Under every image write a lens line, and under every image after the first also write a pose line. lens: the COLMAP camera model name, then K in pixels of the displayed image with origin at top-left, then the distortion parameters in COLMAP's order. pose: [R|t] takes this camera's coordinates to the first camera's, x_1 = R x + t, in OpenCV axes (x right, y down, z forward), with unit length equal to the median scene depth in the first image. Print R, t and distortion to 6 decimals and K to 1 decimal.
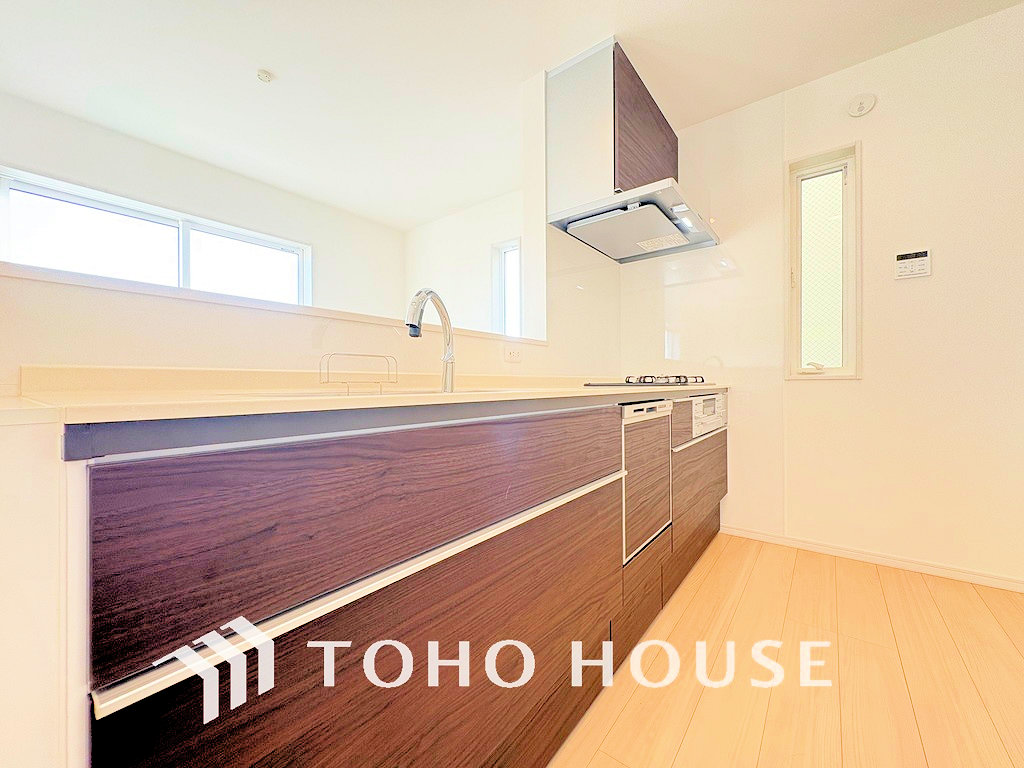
lens RADIAL K [[407.1, 0, 510.0], [0, 407.1, 382.7], [0, 0, 1]] dist [-0.000750, -0.000139]
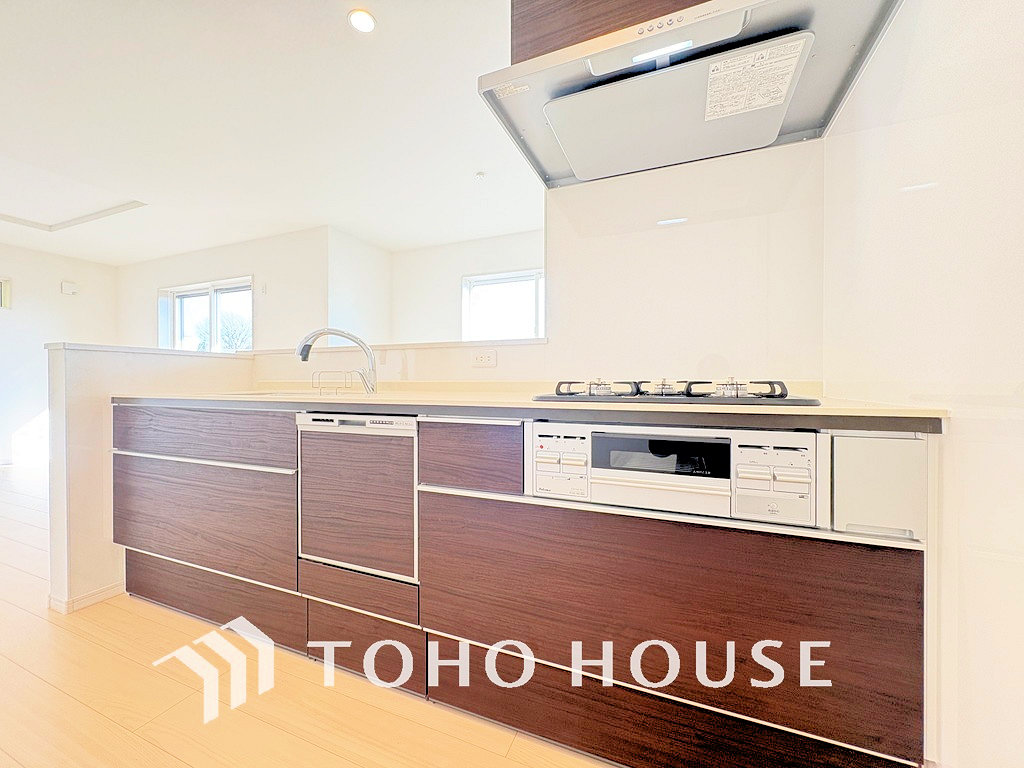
lens RADIAL K [[407.1, 0, 511.0], [0, 407.1, 381.6], [0, 0, 1]] dist [-0.000750, -0.000139]
pose [[0.268003, 0.004895, -0.963406, 1.528204], [-0.000210, 0.999987, 0.005023, -0.035121], [0.963418, -0.001143, 0.268001, 1.283323]]
